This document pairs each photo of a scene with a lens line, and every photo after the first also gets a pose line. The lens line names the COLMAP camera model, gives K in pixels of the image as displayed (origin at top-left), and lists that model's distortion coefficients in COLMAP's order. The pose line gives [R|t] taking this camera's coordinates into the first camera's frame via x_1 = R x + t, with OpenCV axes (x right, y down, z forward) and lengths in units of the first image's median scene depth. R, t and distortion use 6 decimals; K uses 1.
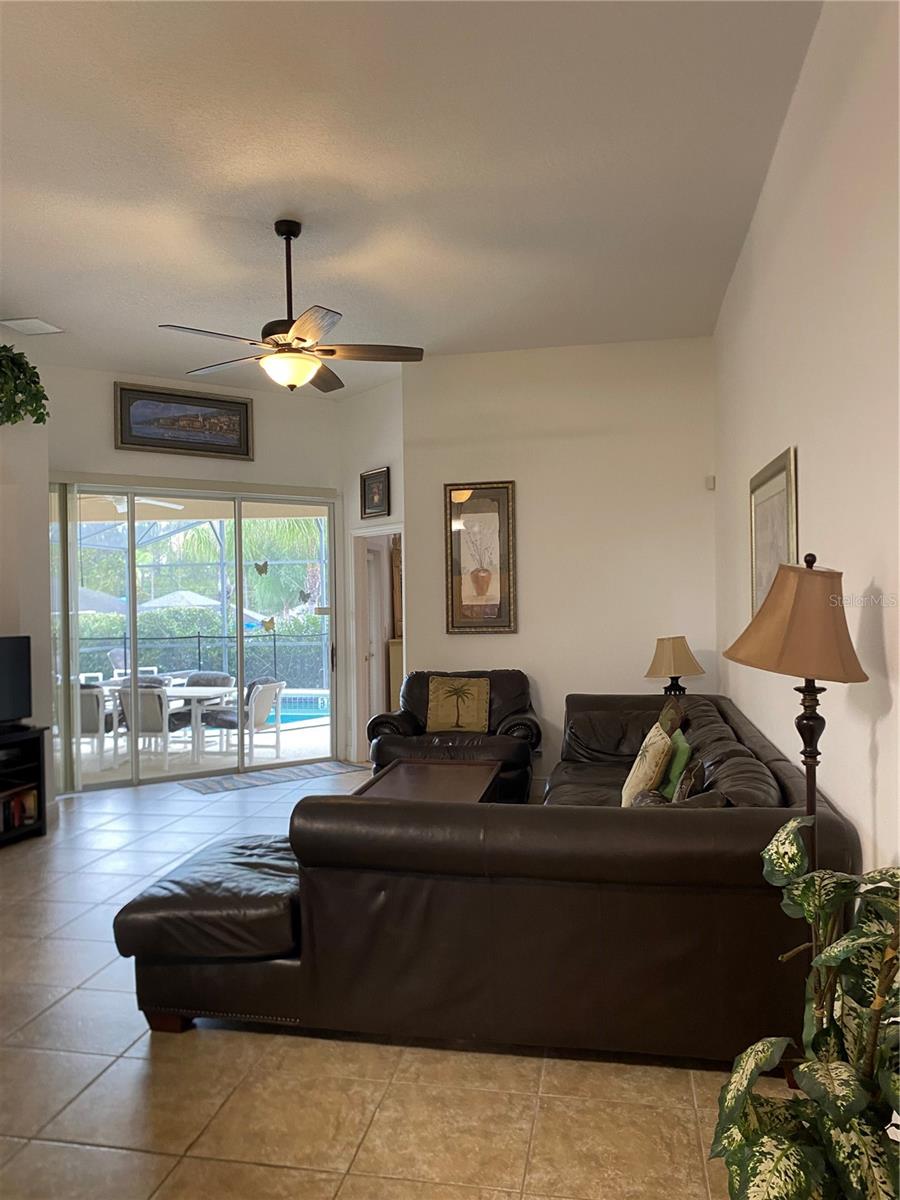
lens RADIAL K [[912.3, 0, 431.6], [0, 912.3, 607.0], [0, 0, 1]] dist [0.063381, -0.090711]
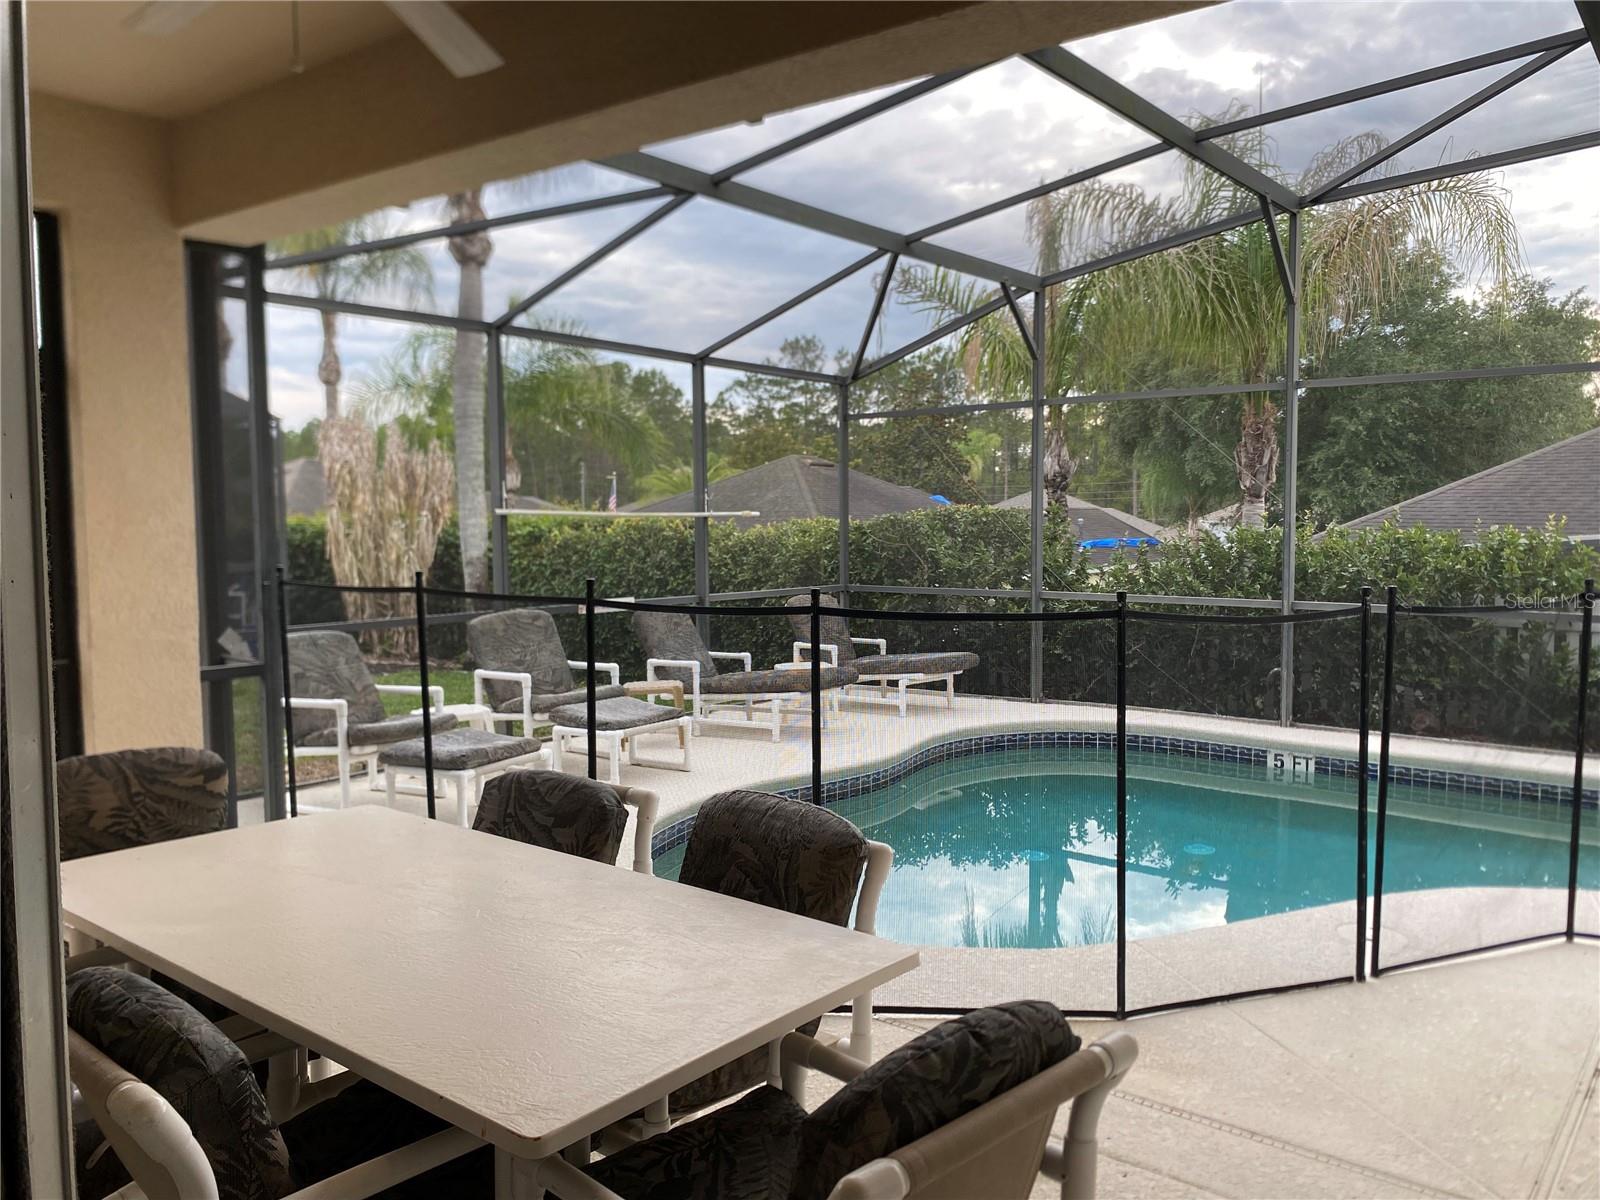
lens RADIAL K [[1216.4, 0, 826.8], [0, 1216.4, 589.3], [0, 0, 1]] dist [0.063381, -0.090711]
pose [[0.900477, 0.043656, -0.432707, -0.098532], [-0.016565, 0.997670, 0.066182, 0.002906], [0.434589, -0.052428, 0.899102, 0.644449]]
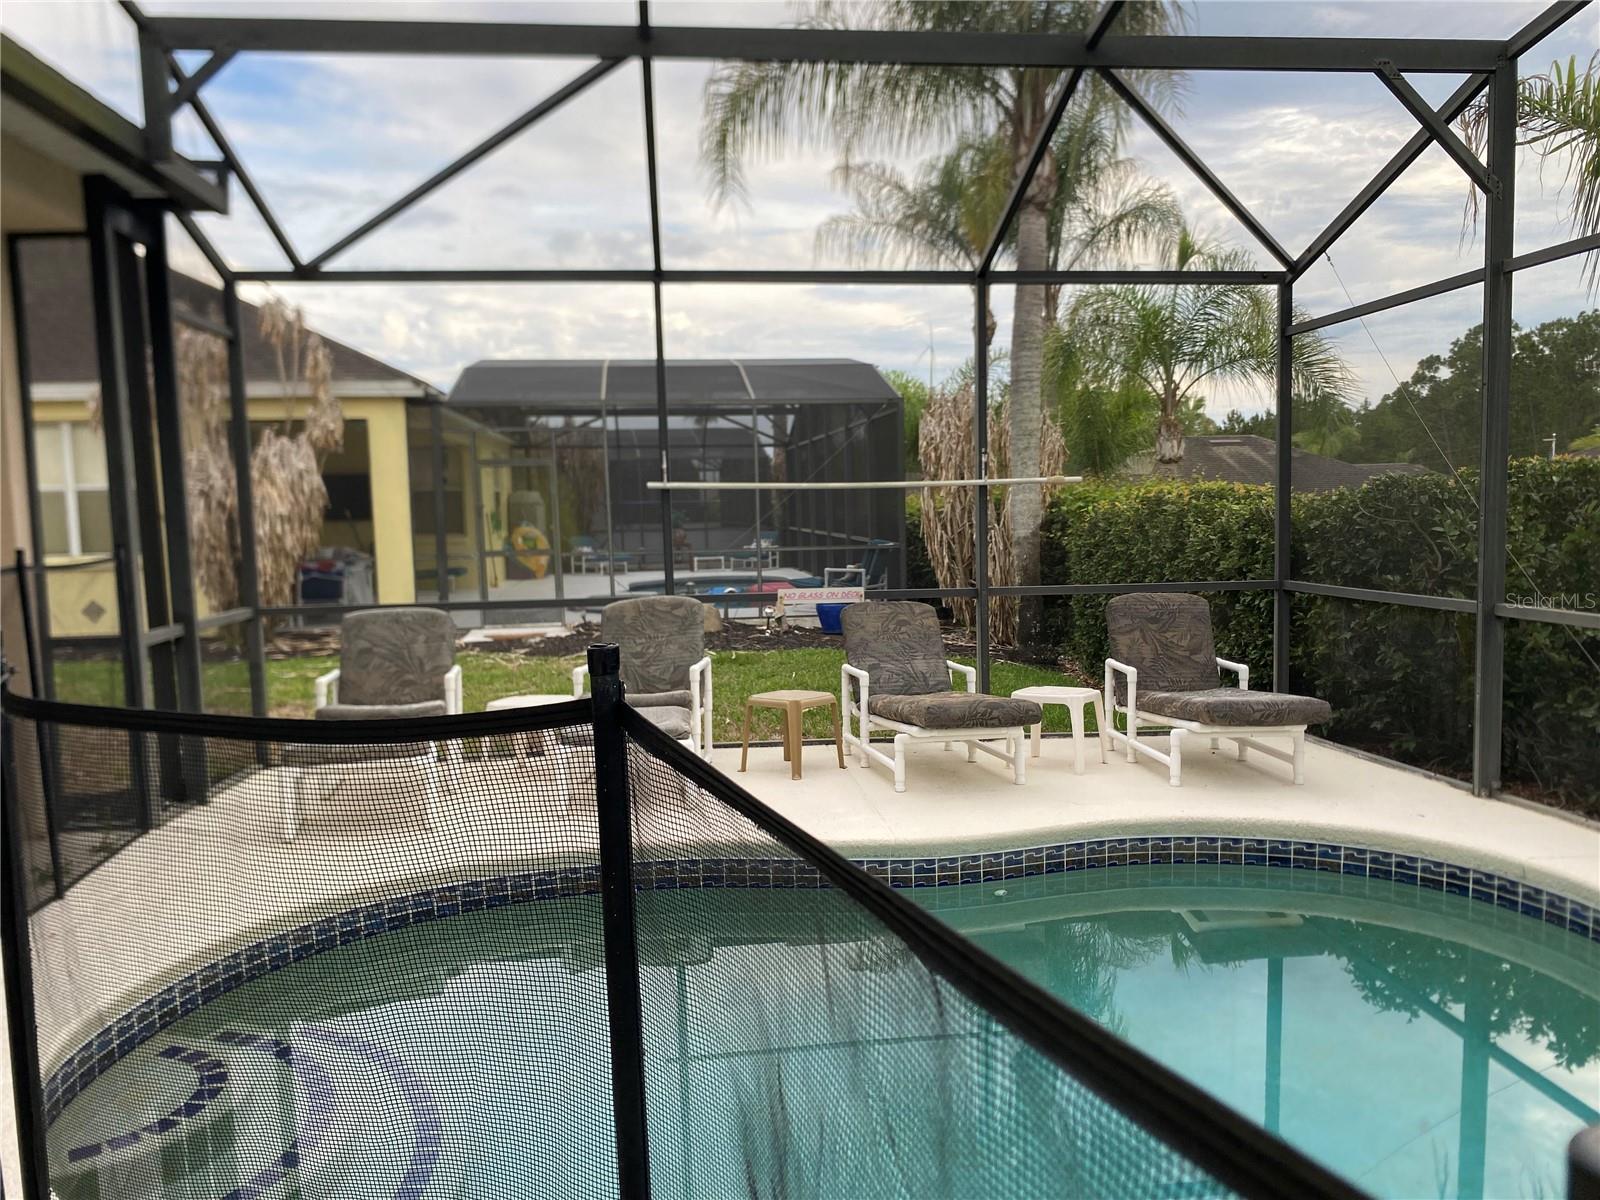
lens RADIAL K [[1216.4, 0, 809.3], [0, 1216.4, 621.4], [0, 0, 1]] dist [0.063381, -0.090711]
pose [[0.327697, 0.105002, -0.938930, 0.036653], [0.007114, 0.993502, 0.113588, 0.007160], [0.944756, -0.043902, 0.324821, 1.045596]]
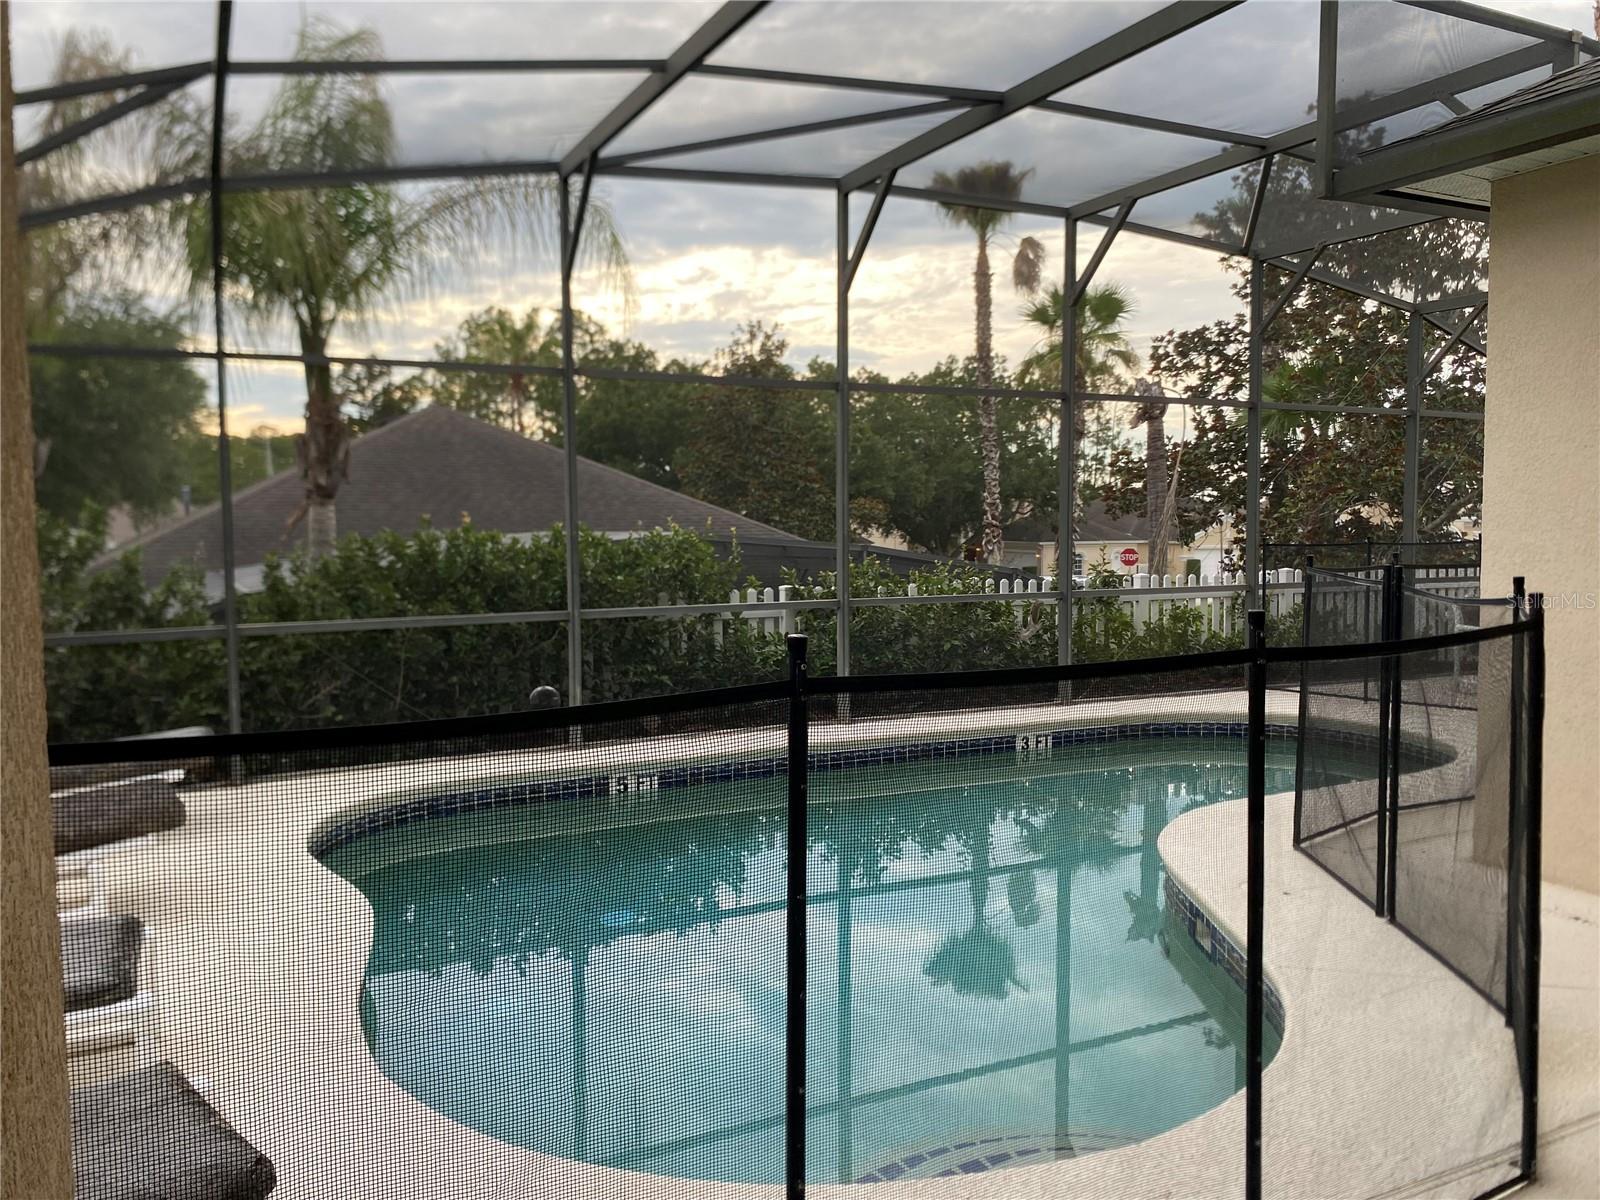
lens RADIAL K [[1216.4, 0, 801.8], [0, 1216.4, 584.3], [0, 0, 1]] dist [0.063381, -0.090711]
pose [[0.775295, -0.022288, 0.631206, -0.488179], [-0.002812, 0.999245, 0.038737, 0.013314], [-0.631593, -0.031808, 0.774647, 0.832474]]
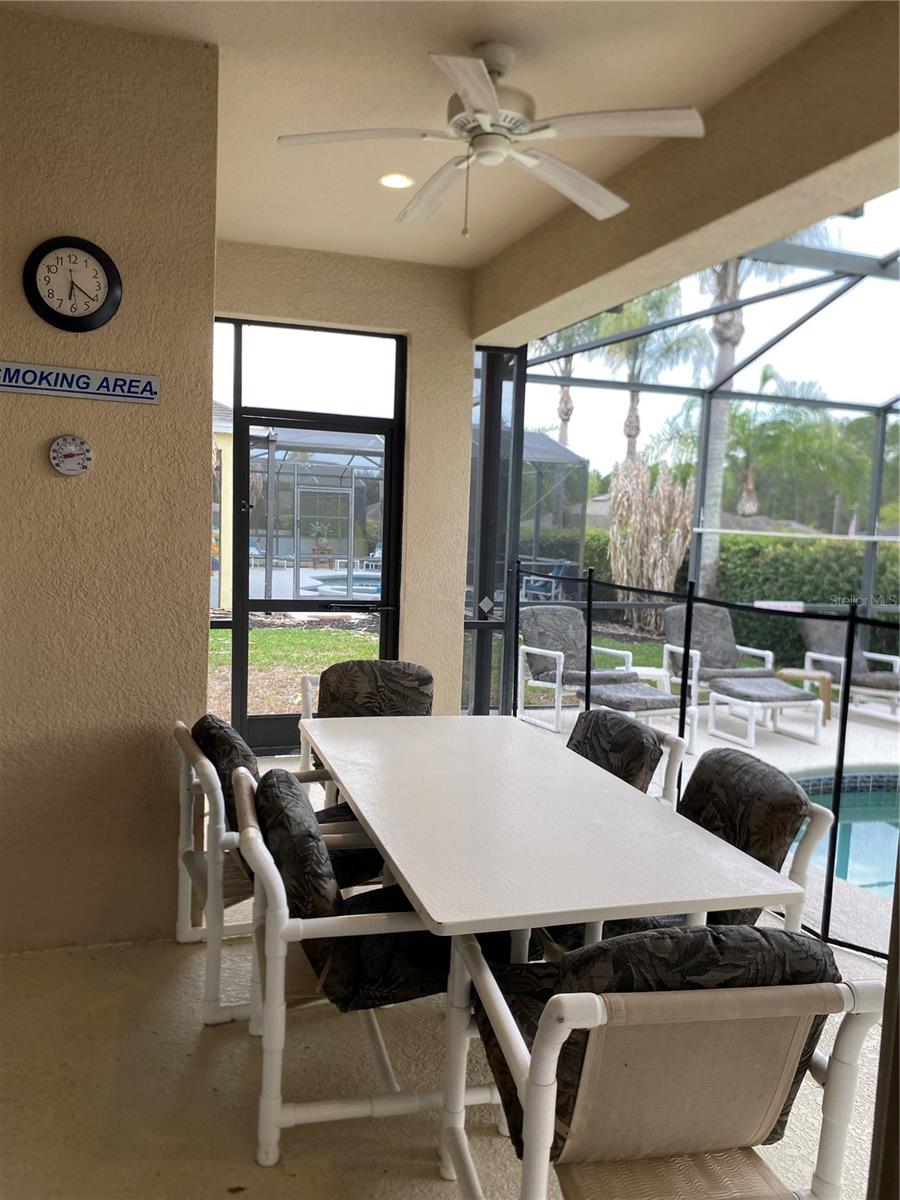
lens RADIAL K [[912.3, 0, 442.1], [0, 912.3, 610.6], [0, 0, 1]] dist [0.063381, -0.090711]
pose [[0.493312, 0.123922, -0.860980, -0.053247], [-0.054654, 0.992260, 0.111502, 0.001428], [0.868134, -0.007949, 0.496267, 0.670408]]
